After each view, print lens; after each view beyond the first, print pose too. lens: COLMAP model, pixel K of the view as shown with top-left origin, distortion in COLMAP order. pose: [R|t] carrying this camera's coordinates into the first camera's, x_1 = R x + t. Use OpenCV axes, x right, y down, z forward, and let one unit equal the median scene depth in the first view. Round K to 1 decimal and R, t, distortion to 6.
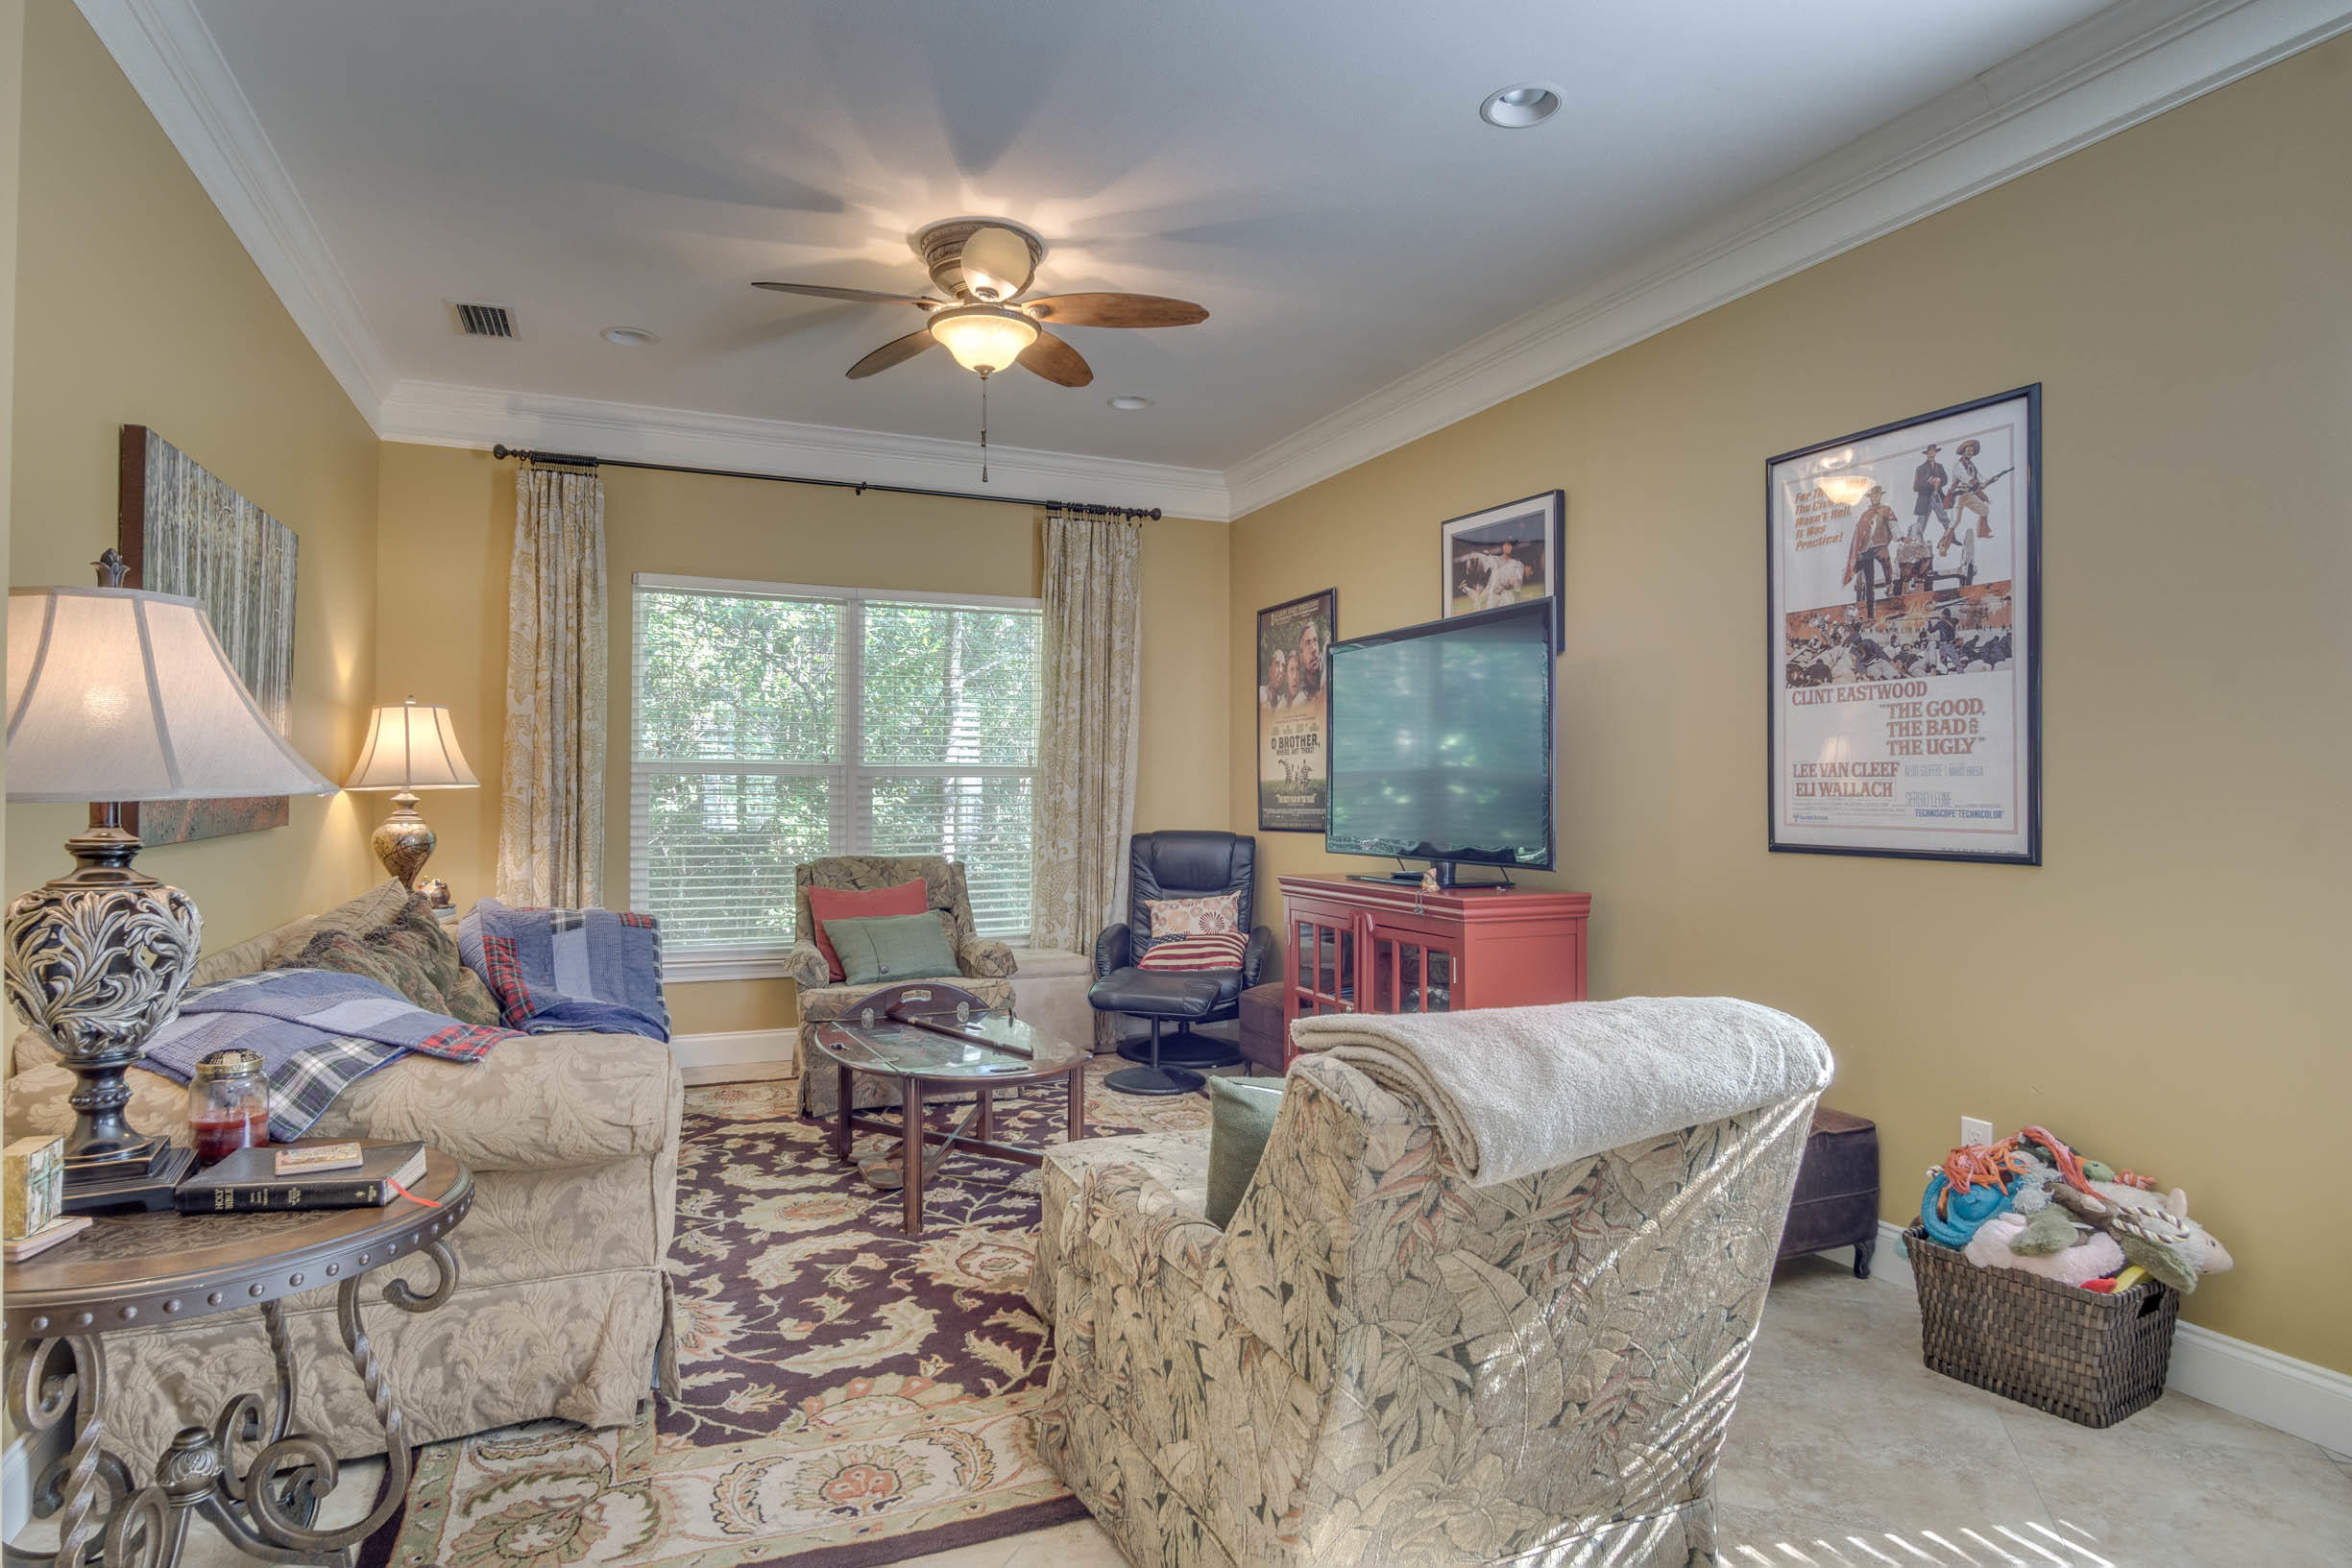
lens RADIAL K [[1276.9, 0, 1188.4], [0, 1276.9, 782.0], [0, 0, 1]] dist [-0.042084, 0.011122]
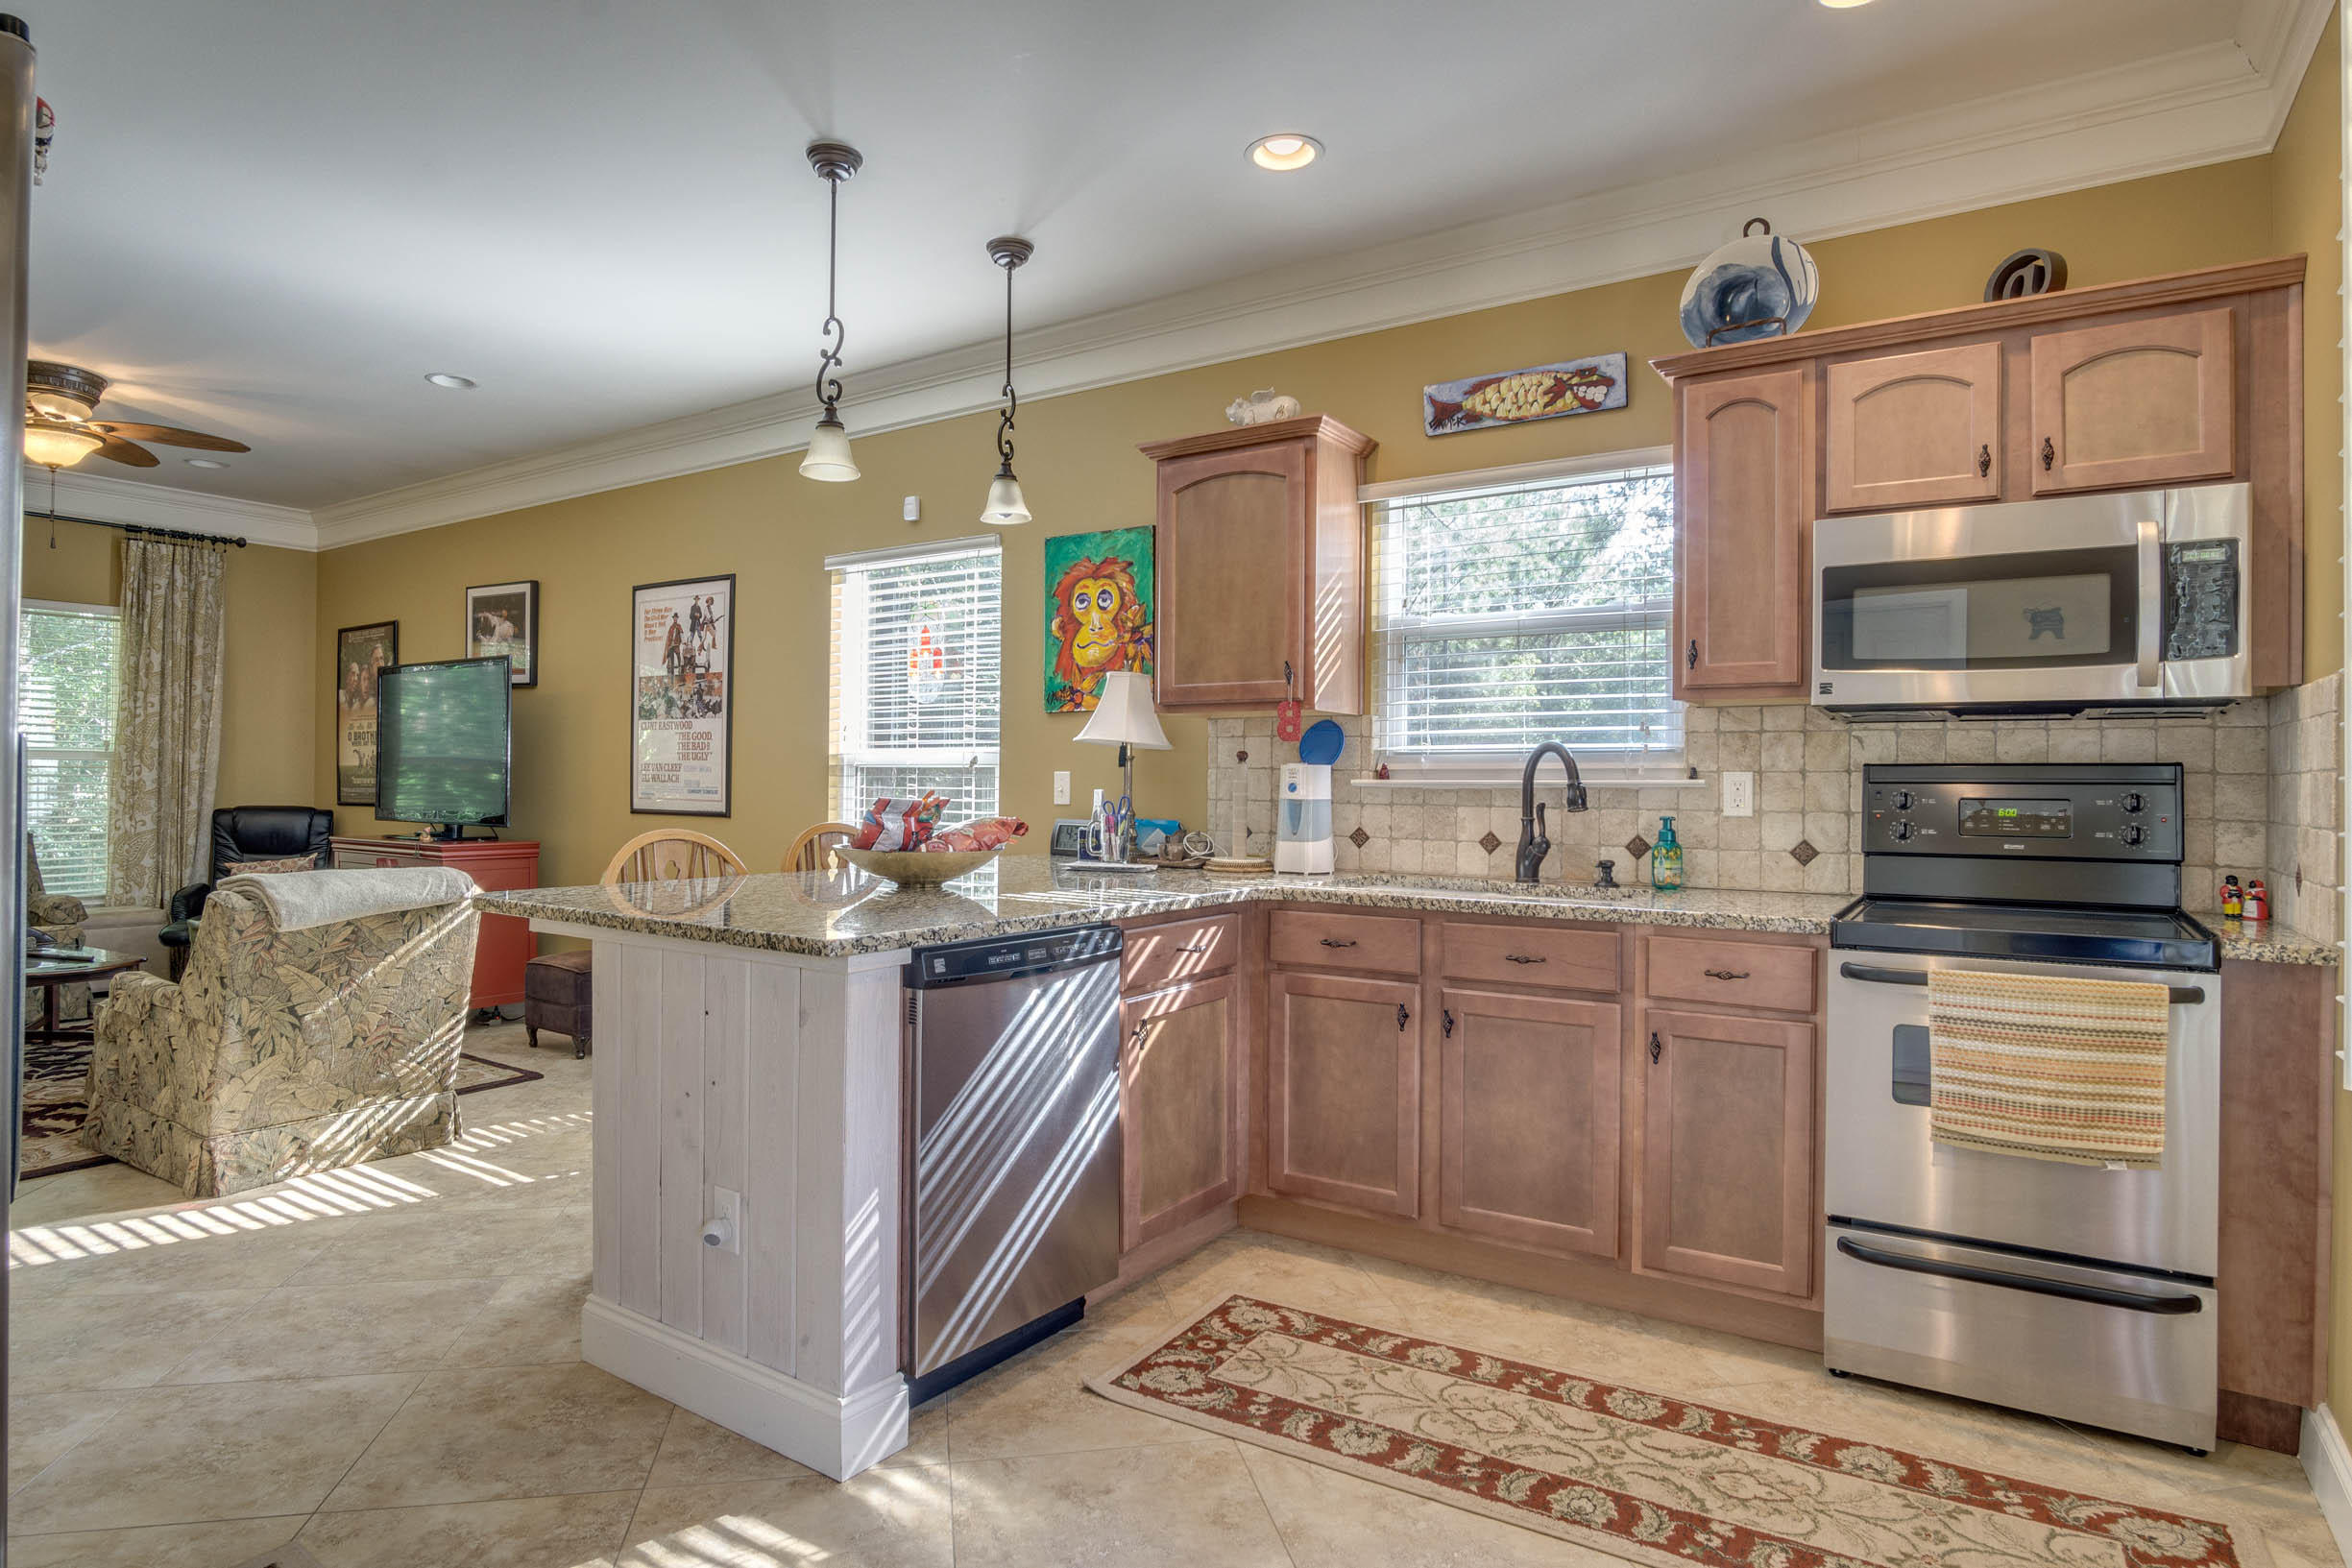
lens RADIAL K [[1276.9, 0, 1188.4], [0, 1276.9, 782.0], [0, 0, 1]] dist [-0.042084, 0.011122]
pose [[0.839654, 0.006119, 0.543088, 0.105770], [-0.013958, 0.999849, 0.010315, -0.011152], [-0.542943, -0.016242, 0.839613, -0.586186]]
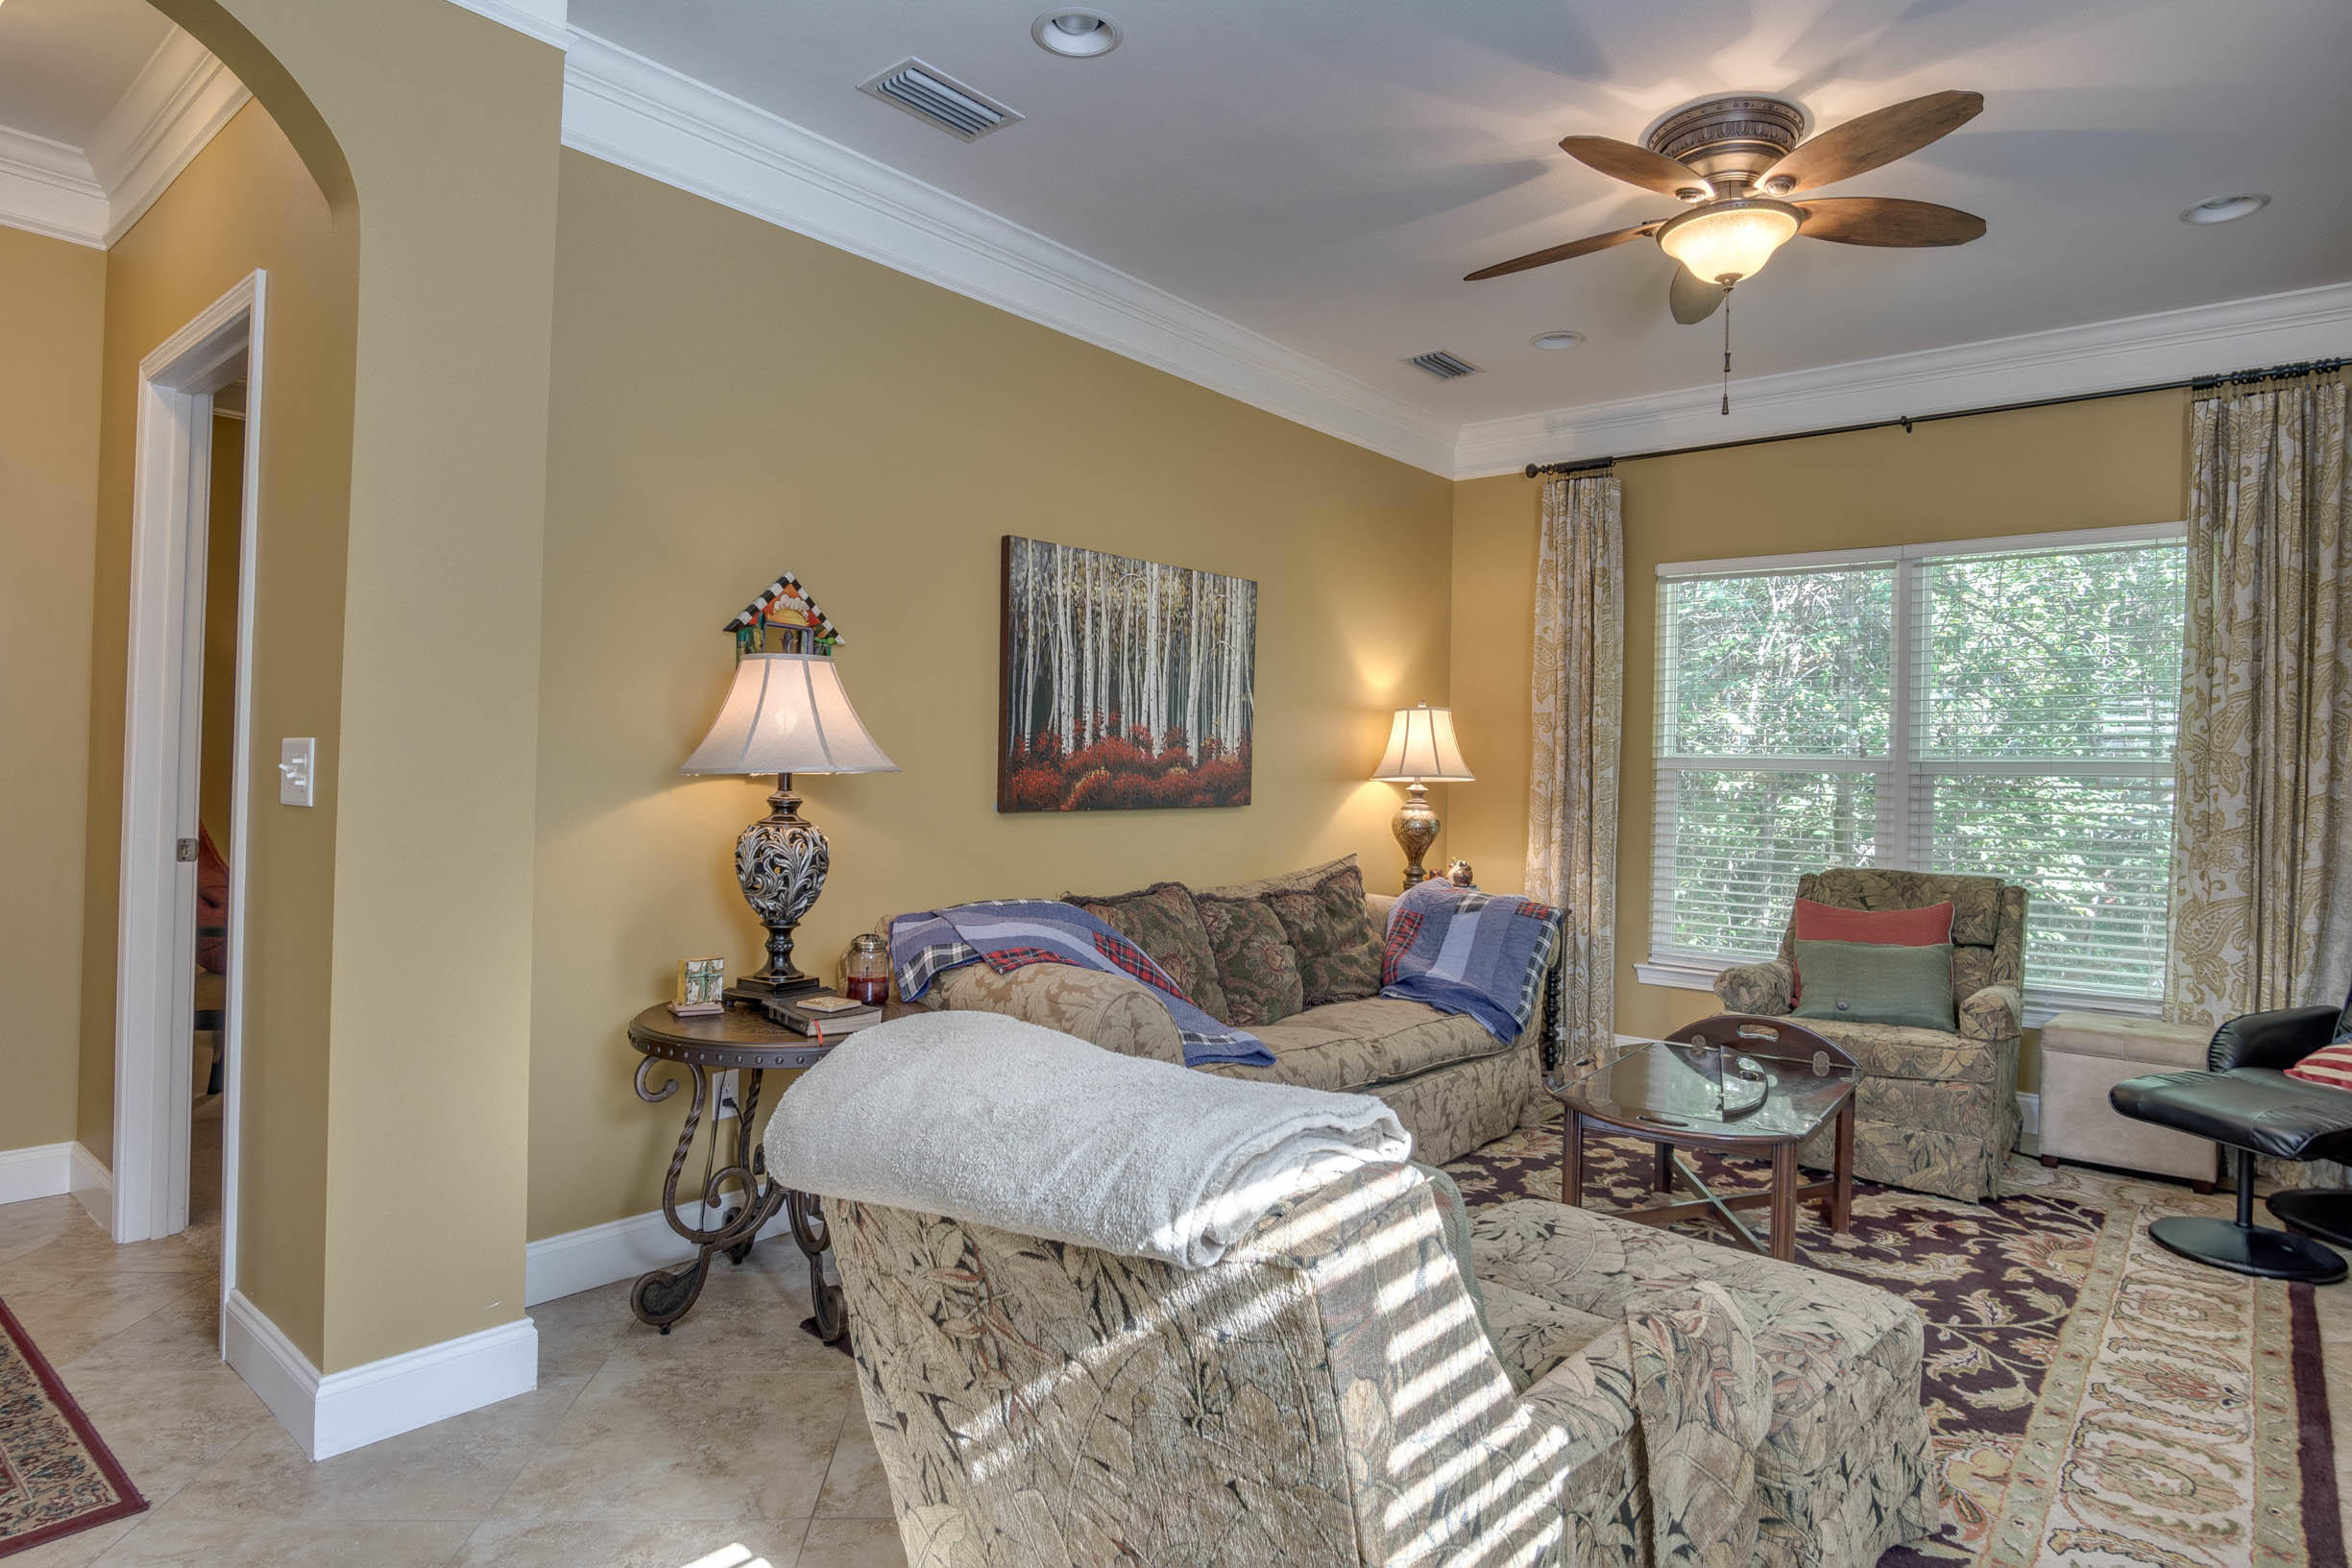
lens RADIAL K [[1321.4, 0, 1138.2], [0, 1321.4, 764.0], [0, 0, 1]] dist [-0.030095, 0.003283]
pose [[0.428403, -0.000524, -0.903588, 0.331923], [-0.013012, 0.999893, -0.006749, 0.001597], [0.903494, 0.014649, 0.428350, 0.215476]]
